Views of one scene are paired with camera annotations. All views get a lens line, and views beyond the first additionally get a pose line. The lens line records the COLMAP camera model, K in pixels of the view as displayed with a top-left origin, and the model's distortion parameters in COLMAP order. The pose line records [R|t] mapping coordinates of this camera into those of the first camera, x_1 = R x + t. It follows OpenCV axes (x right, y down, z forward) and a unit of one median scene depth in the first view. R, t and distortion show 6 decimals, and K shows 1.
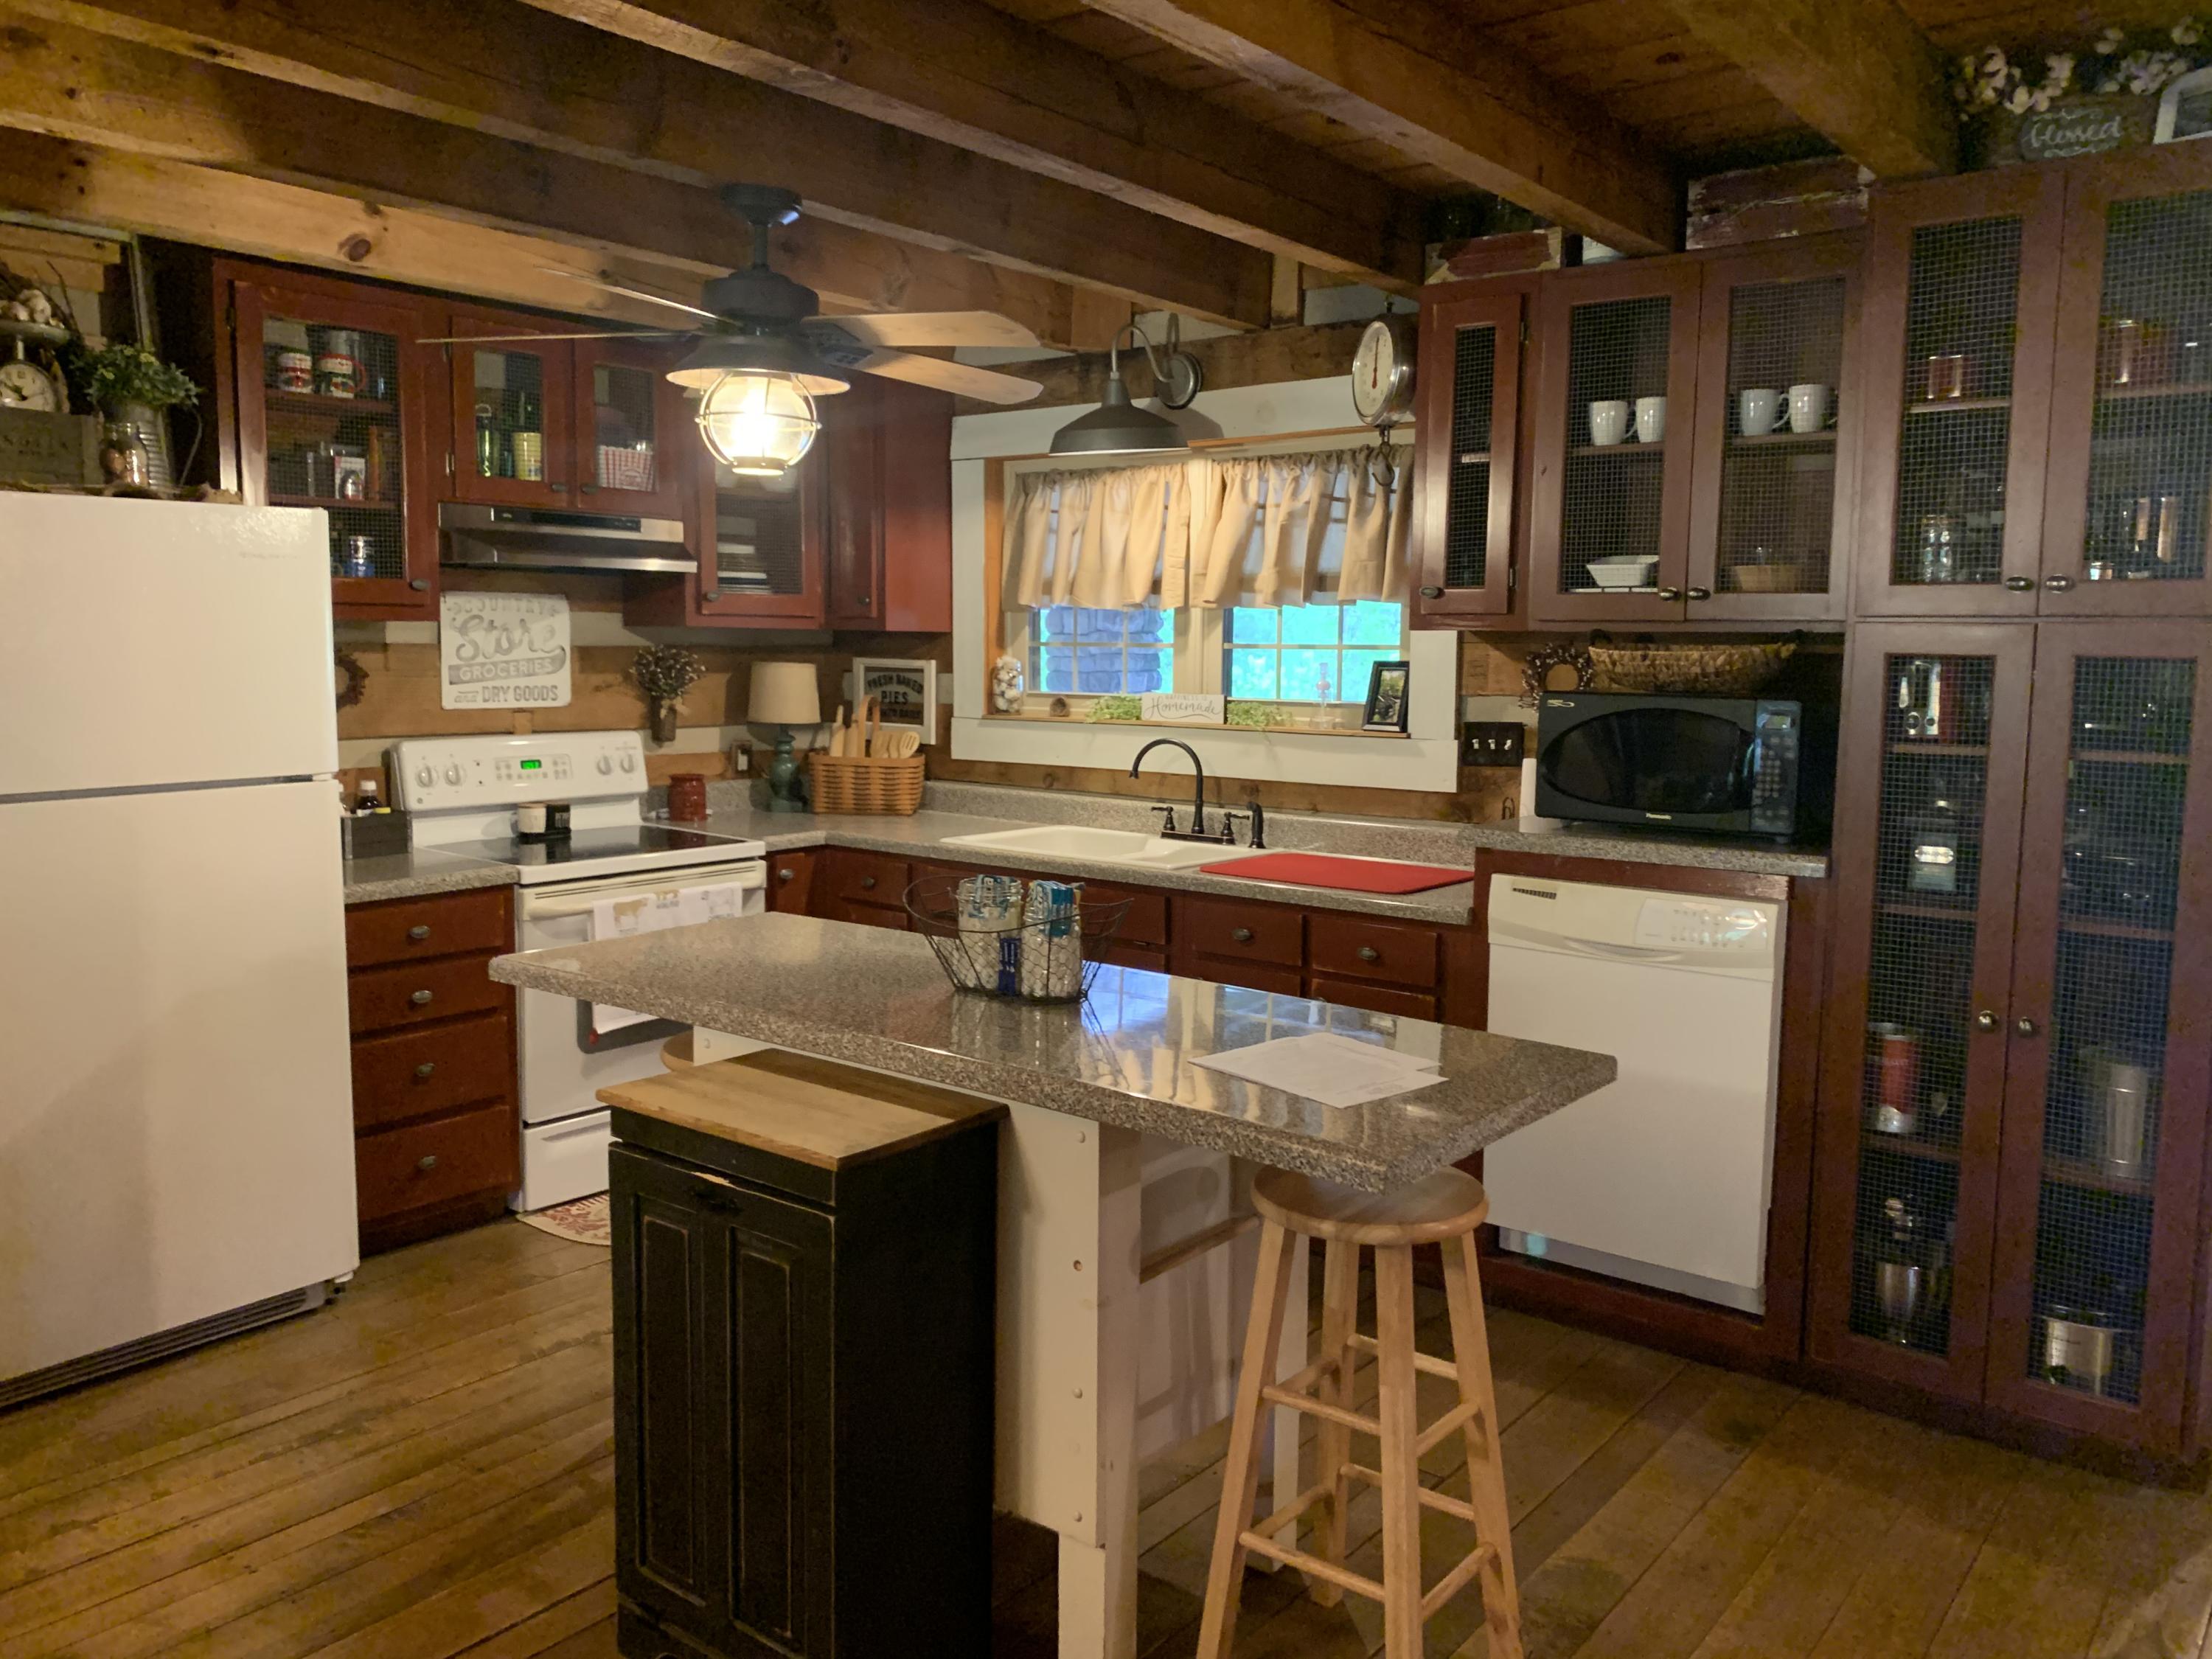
lens RADIAL K [[1671.3, 0, 1091.7], [0, 1671.3, 818.5], [0, 0, 1]] dist [0.046991, -0.071402]
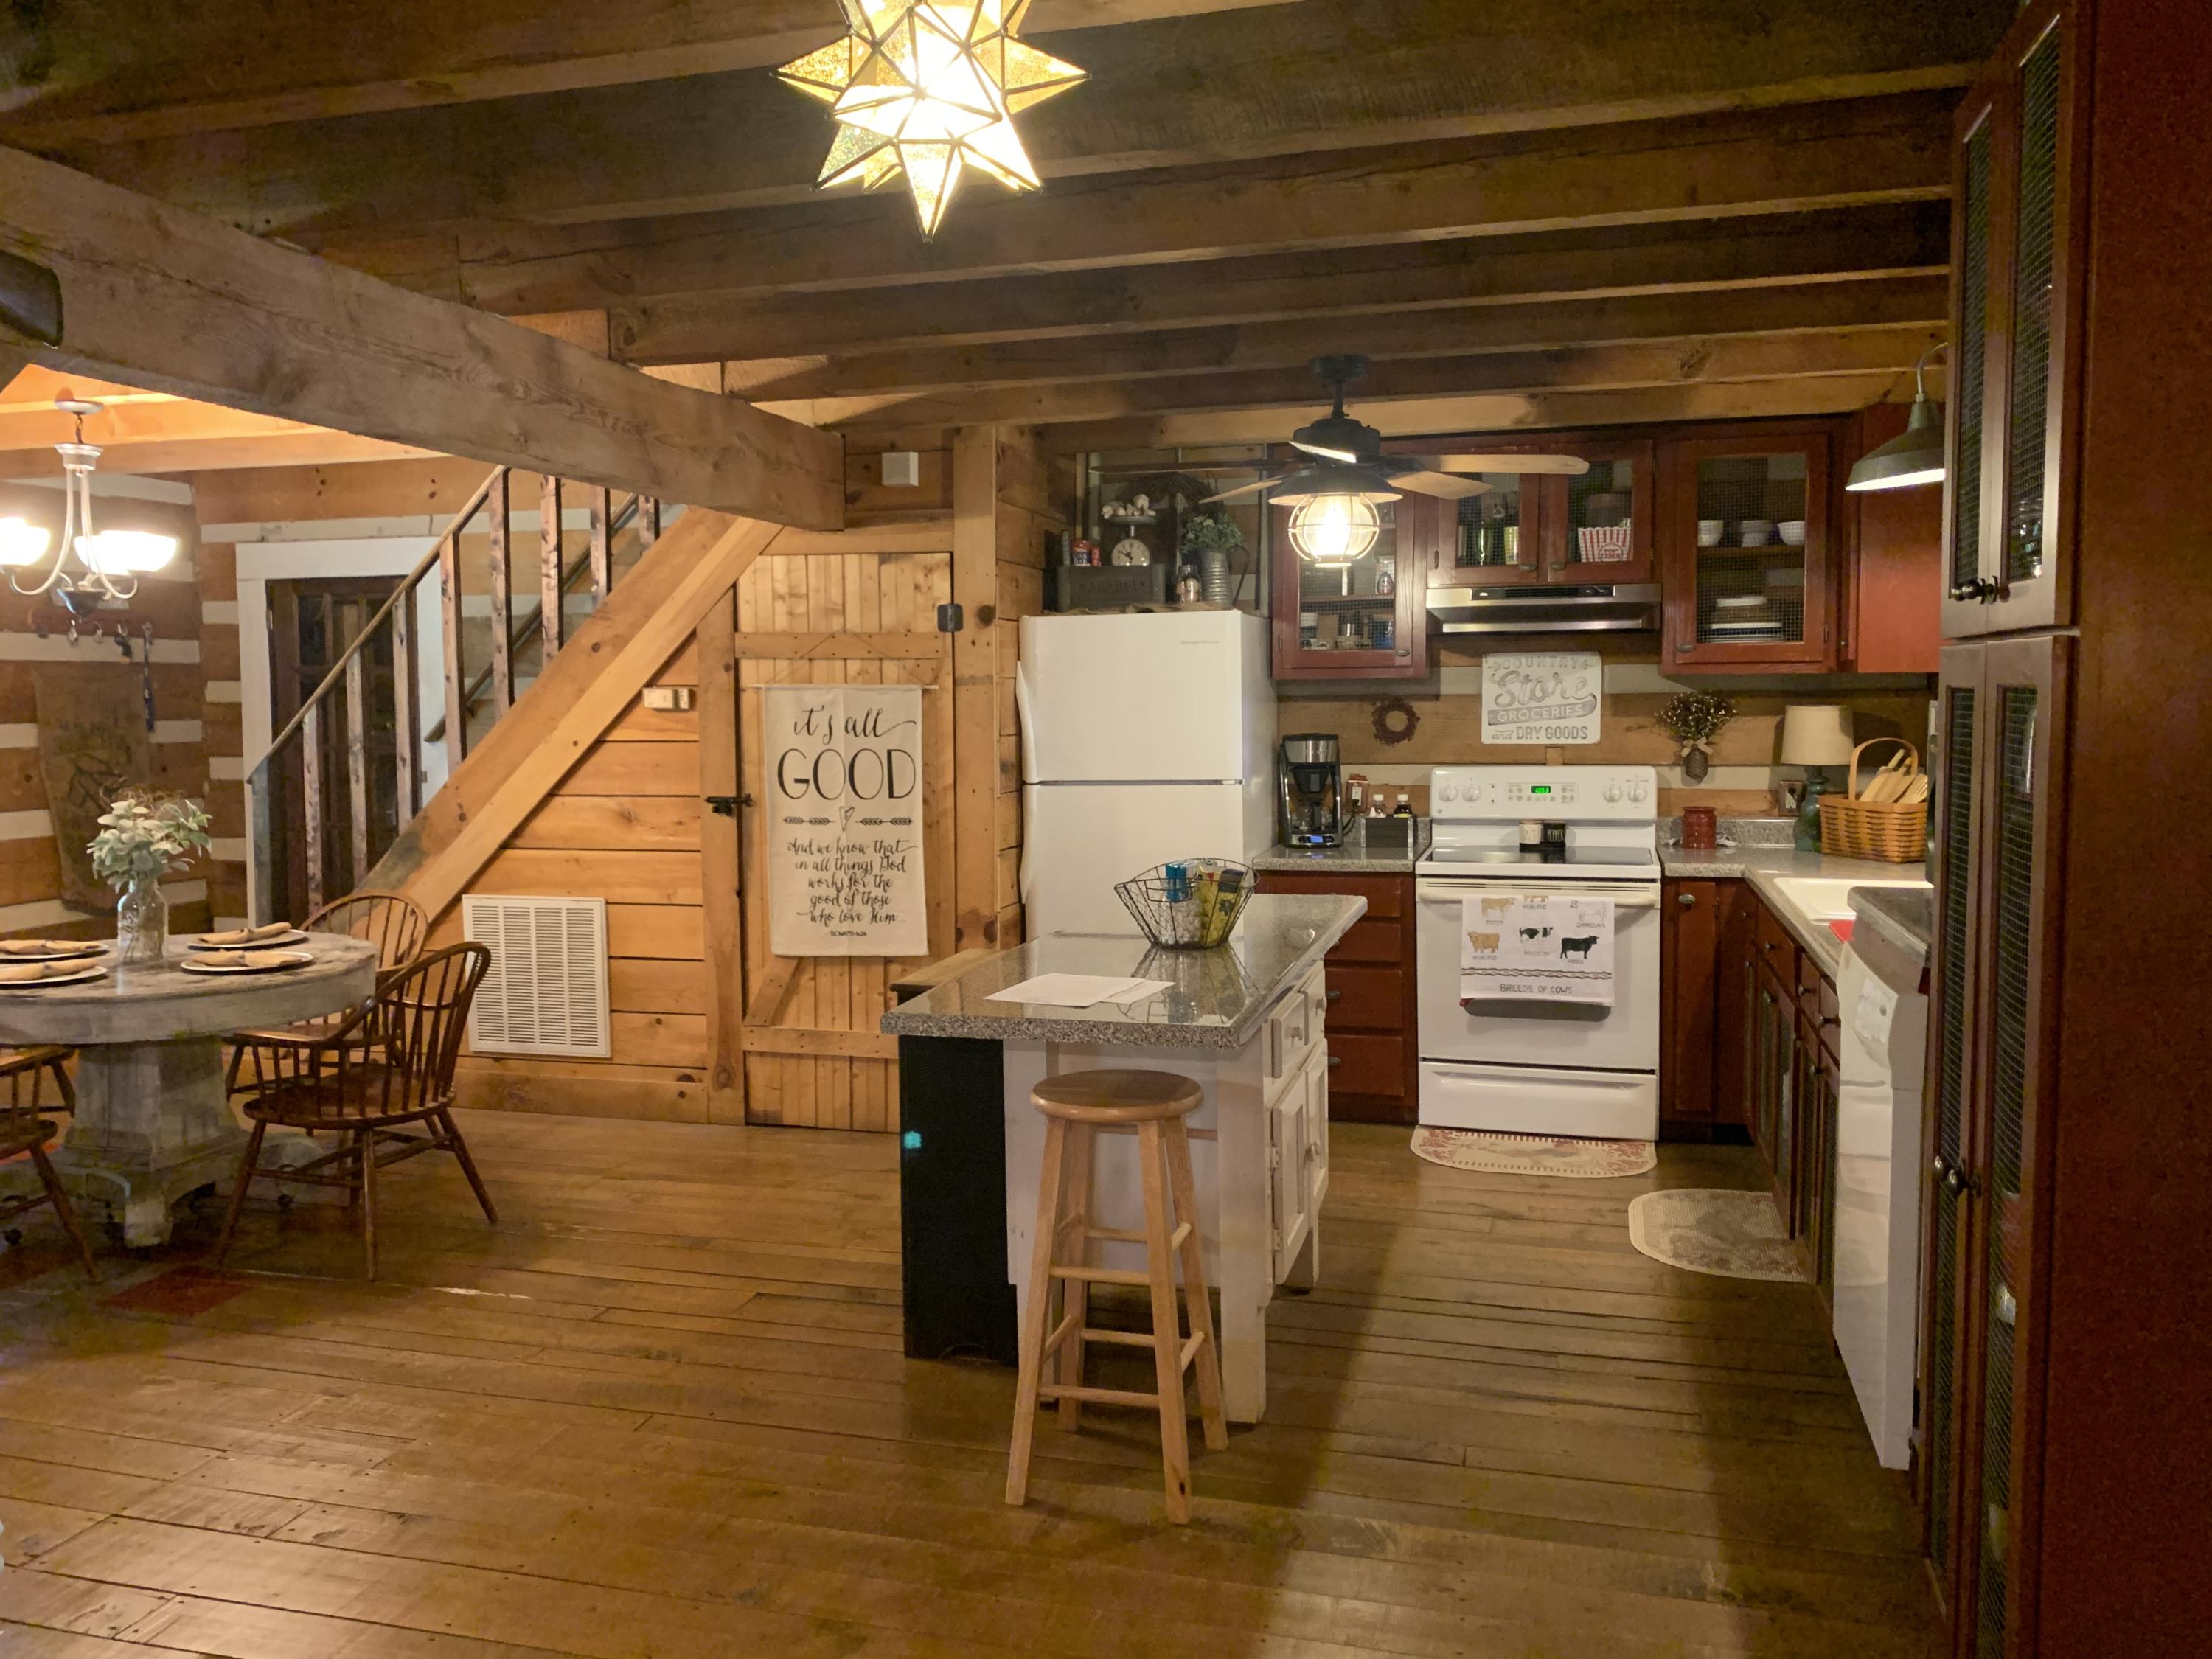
lens RADIAL K [[1671.3, 0, 1091.7], [0, 1671.3, 818.5], [0, 0, 1]] dist [0.046991, -0.071402]
pose [[0.381181, 0.055577, -0.922829, 0.685150], [-0.082873, 0.996227, 0.025766, -0.015349], [0.920779, 0.066656, 0.384348, 0.218914]]
